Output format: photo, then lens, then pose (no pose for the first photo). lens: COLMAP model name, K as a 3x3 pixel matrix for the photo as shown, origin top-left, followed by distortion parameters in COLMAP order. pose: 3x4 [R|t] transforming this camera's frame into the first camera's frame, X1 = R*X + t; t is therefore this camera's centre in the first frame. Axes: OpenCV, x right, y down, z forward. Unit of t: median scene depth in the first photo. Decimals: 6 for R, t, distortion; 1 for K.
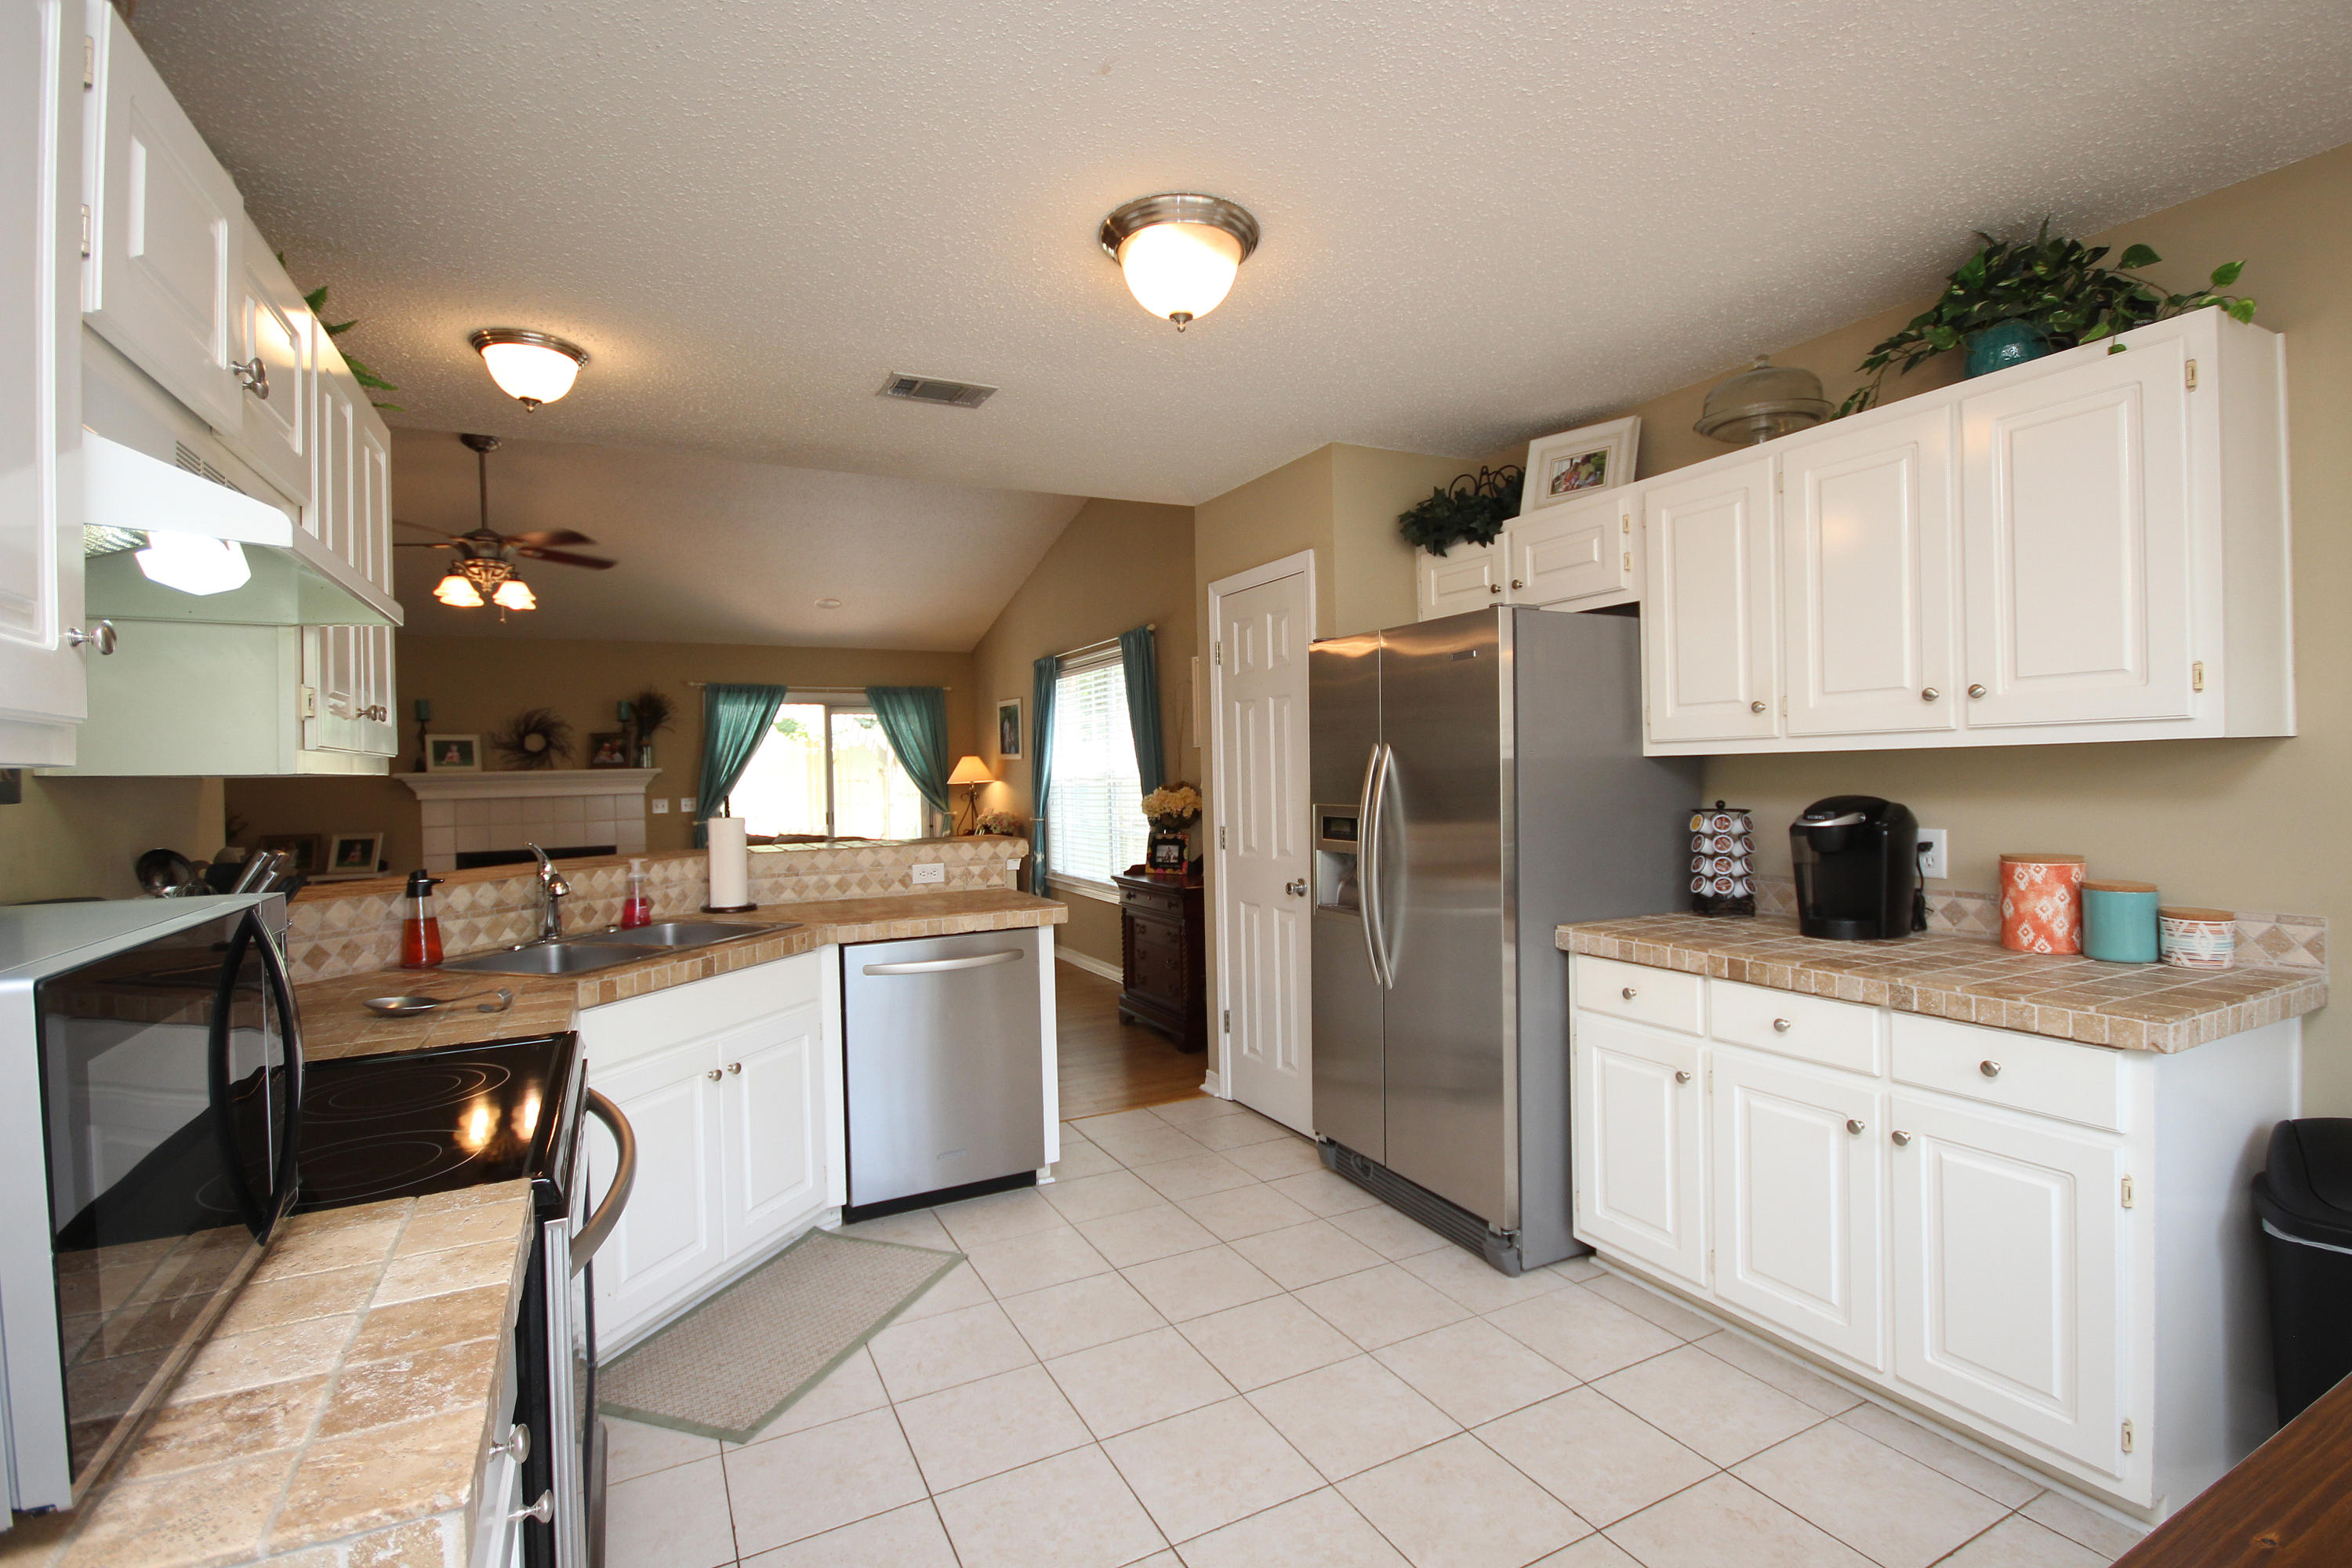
lens RADIAL K [[1082.6, 0, 1206.2], [0, 1082.6, 794.0], [0, 0, 1]] dist [0.005273, -0.011341]
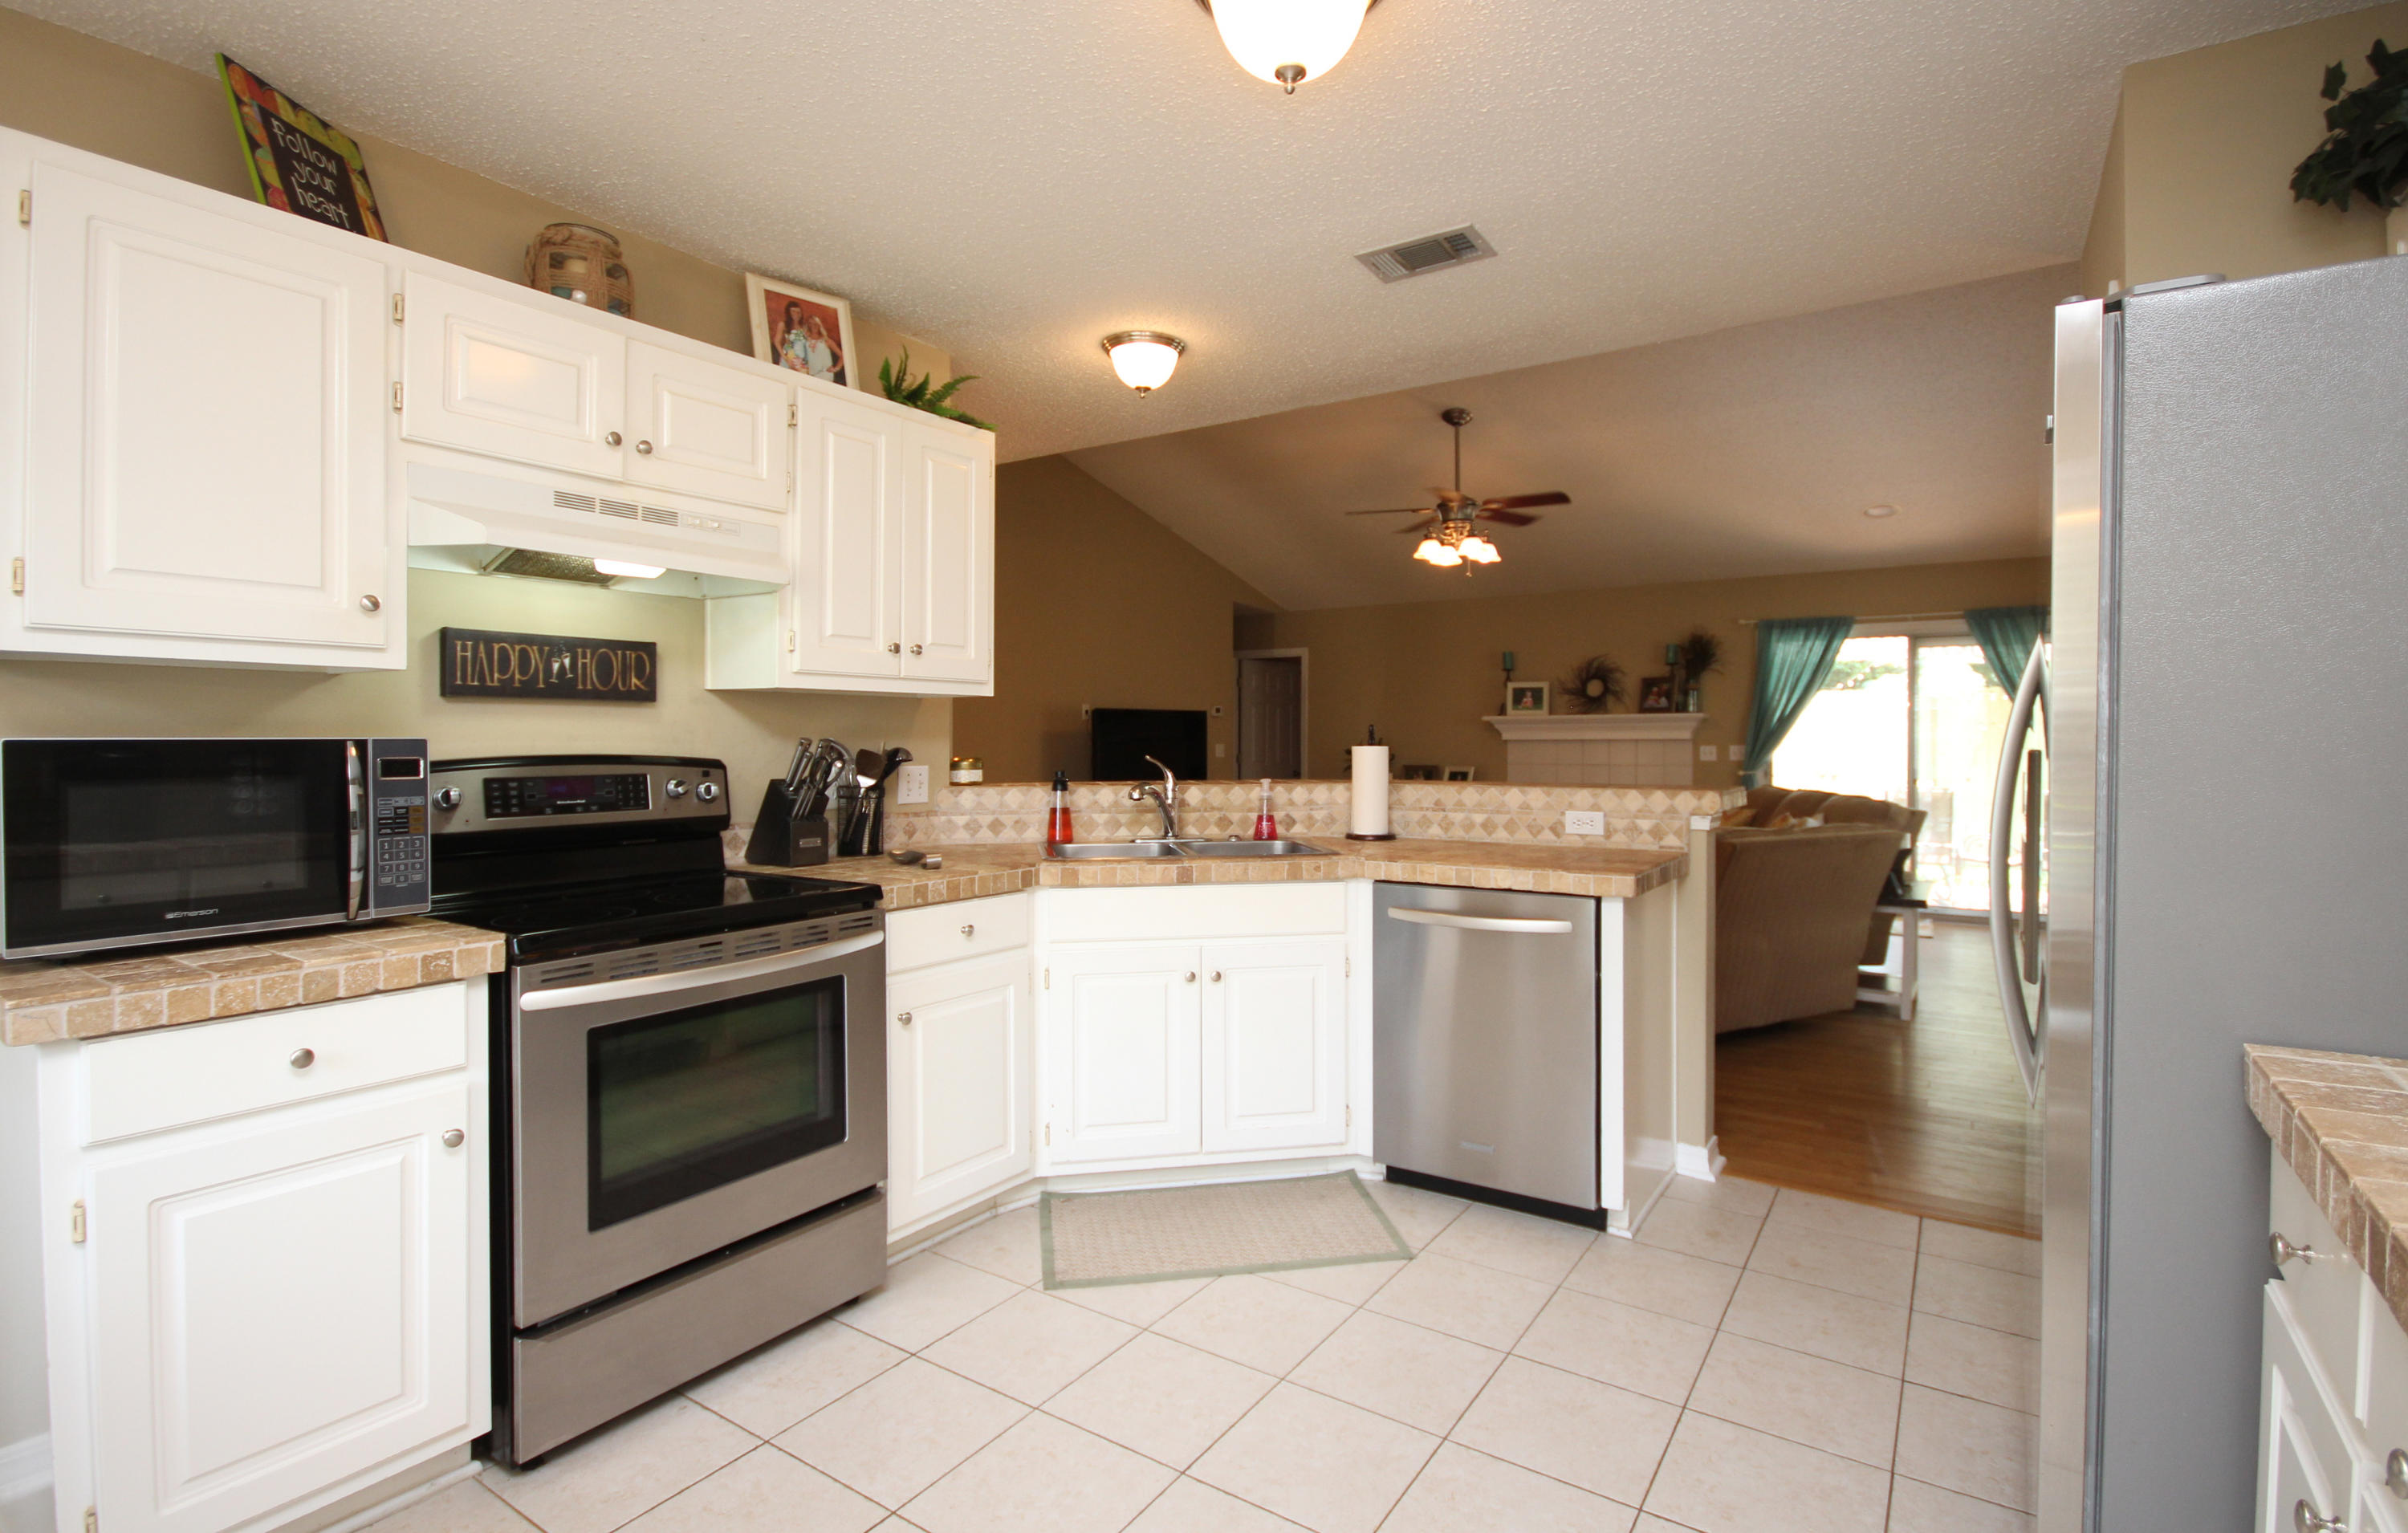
lens RADIAL K [[1143.3, 0, 1223.1], [0, 1143.3, 751.8], [0, 0, 1]] dist [-0.011778, 0.000615]
pose [[0.476171, 0.029359, -0.878862, 0.400212], [-0.029338, 0.999417, 0.017491, 0.011843], [0.878863, 0.017455, 0.476755, 0.351035]]
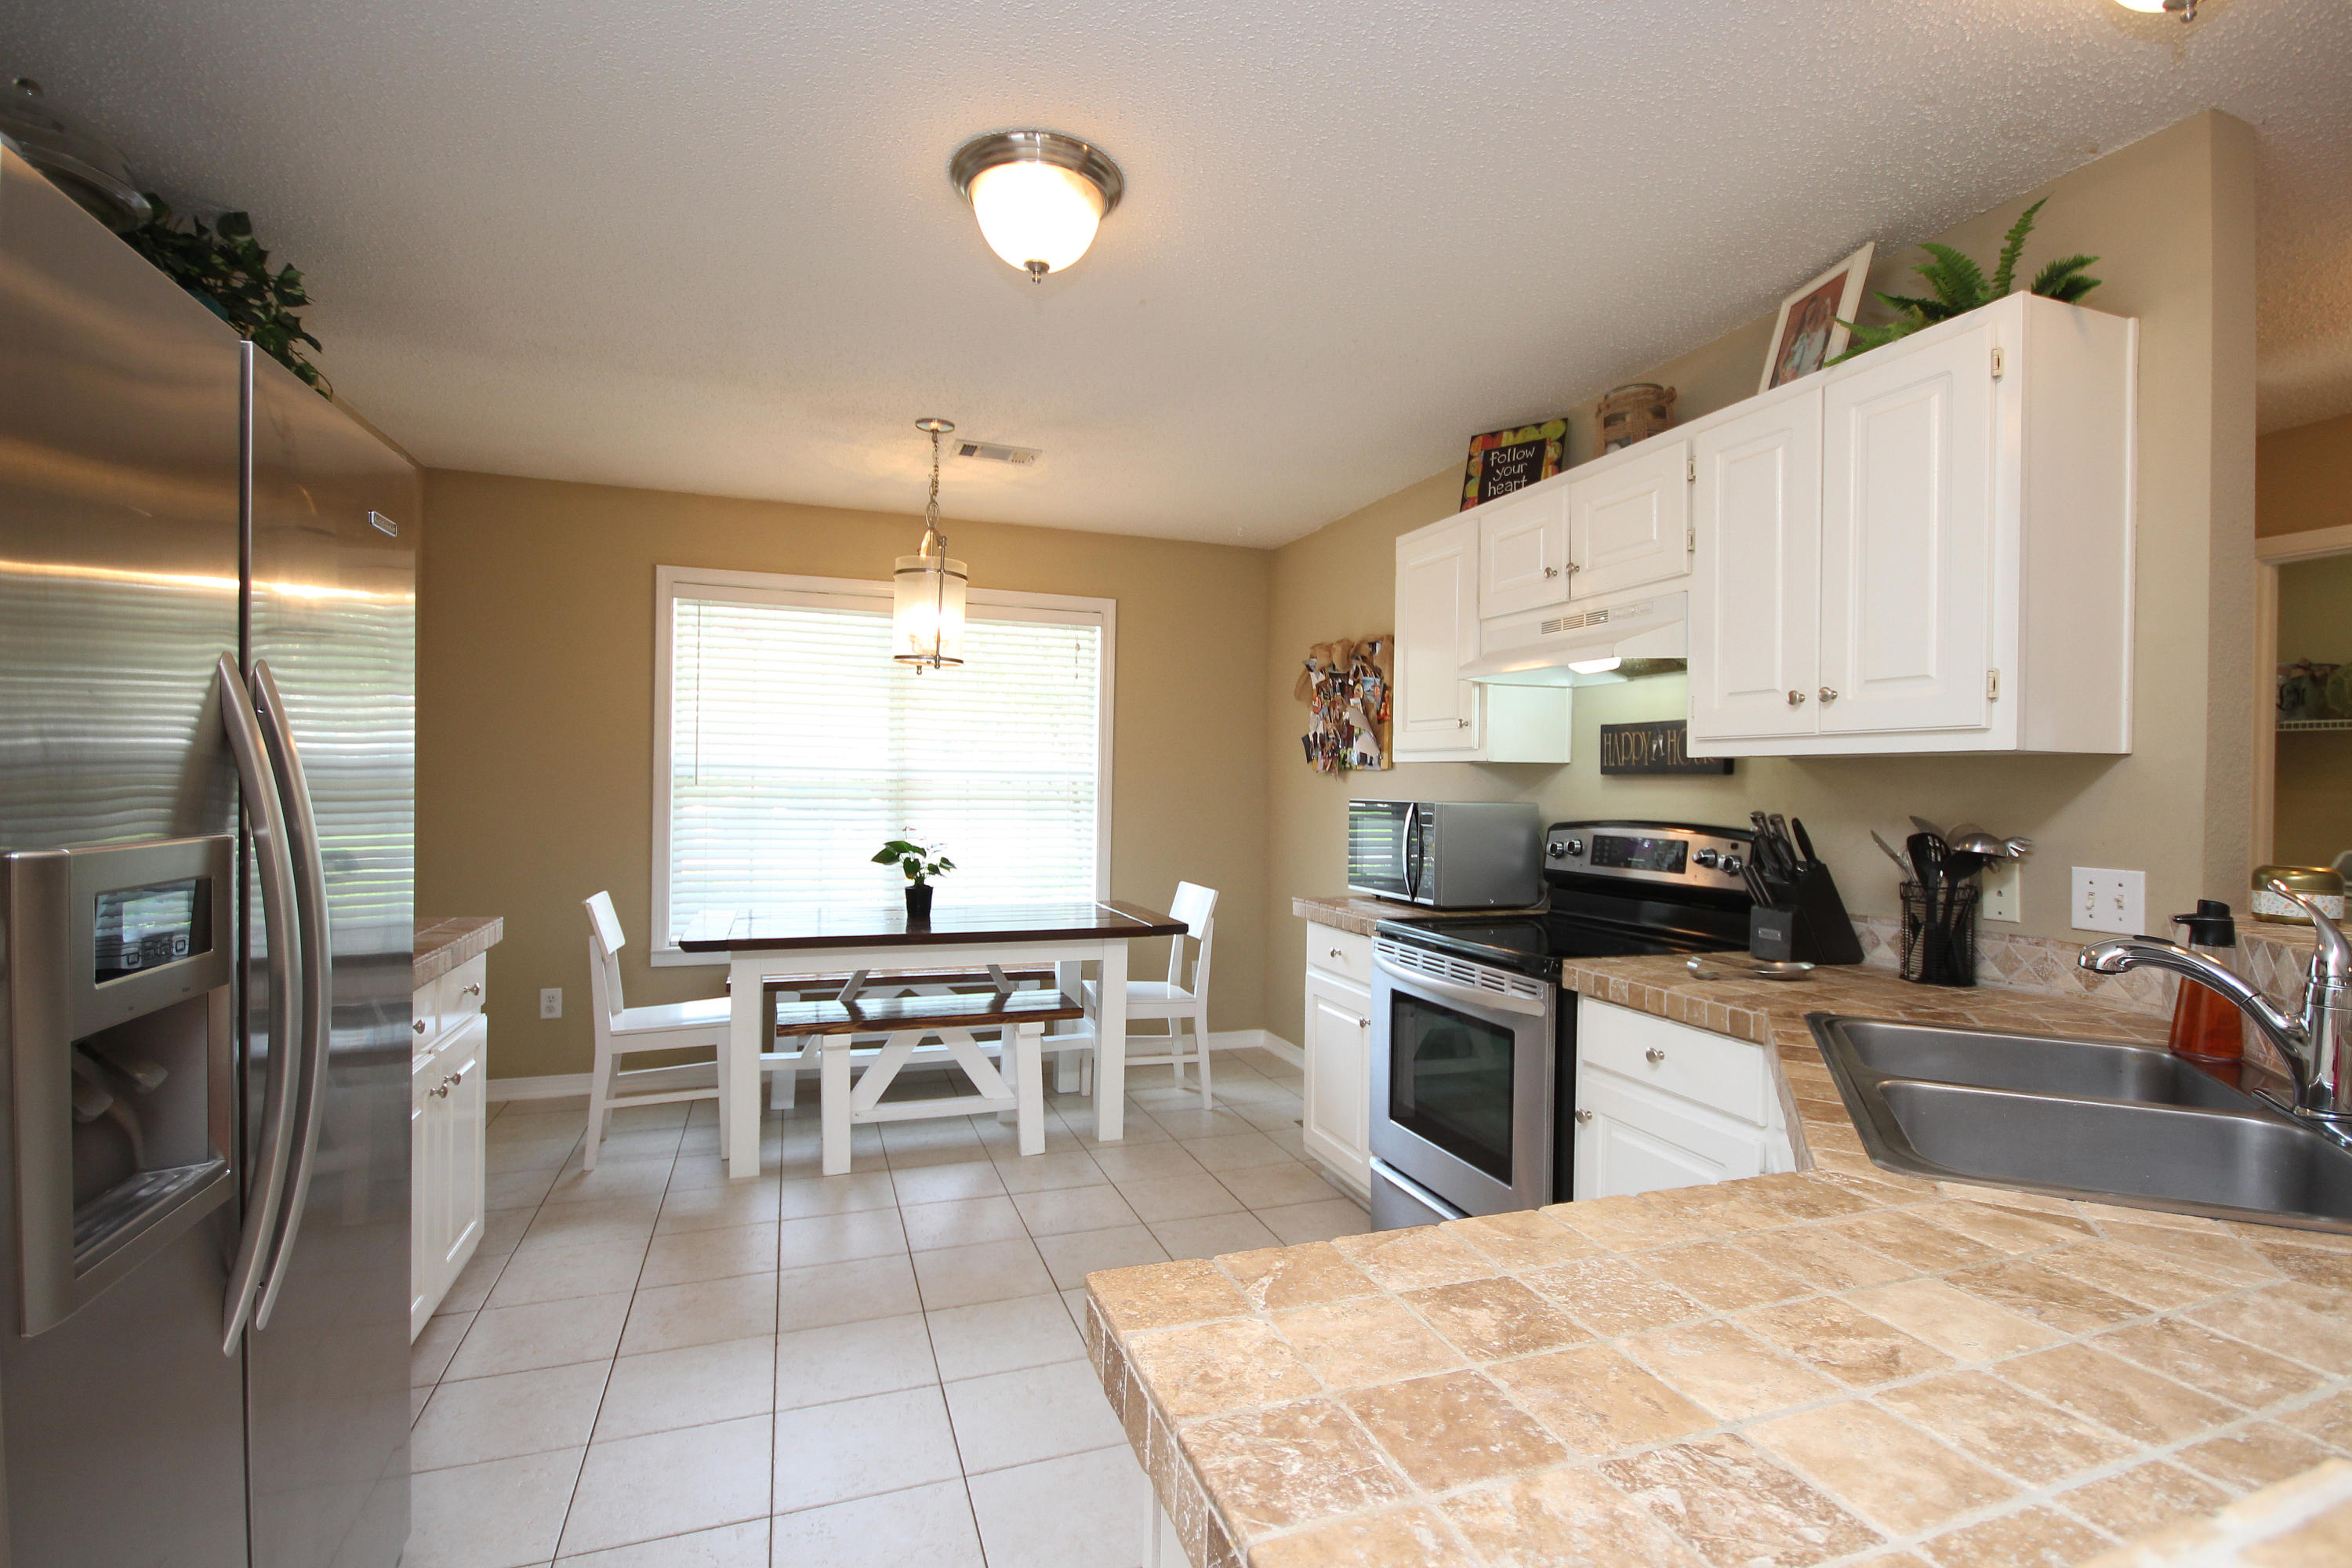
lens RADIAL K [[1082.6, 0, 1191.2], [0, 1082.6, 785.1], [0, 0, 1]] dist [0.005273, -0.011341]
pose [[-0.990368, 0.003847, 0.138405, -0.173050], [0.007060, 0.999717, 0.022733, -0.008701], [-0.138279, 0.023491, -0.990115, 1.152163]]
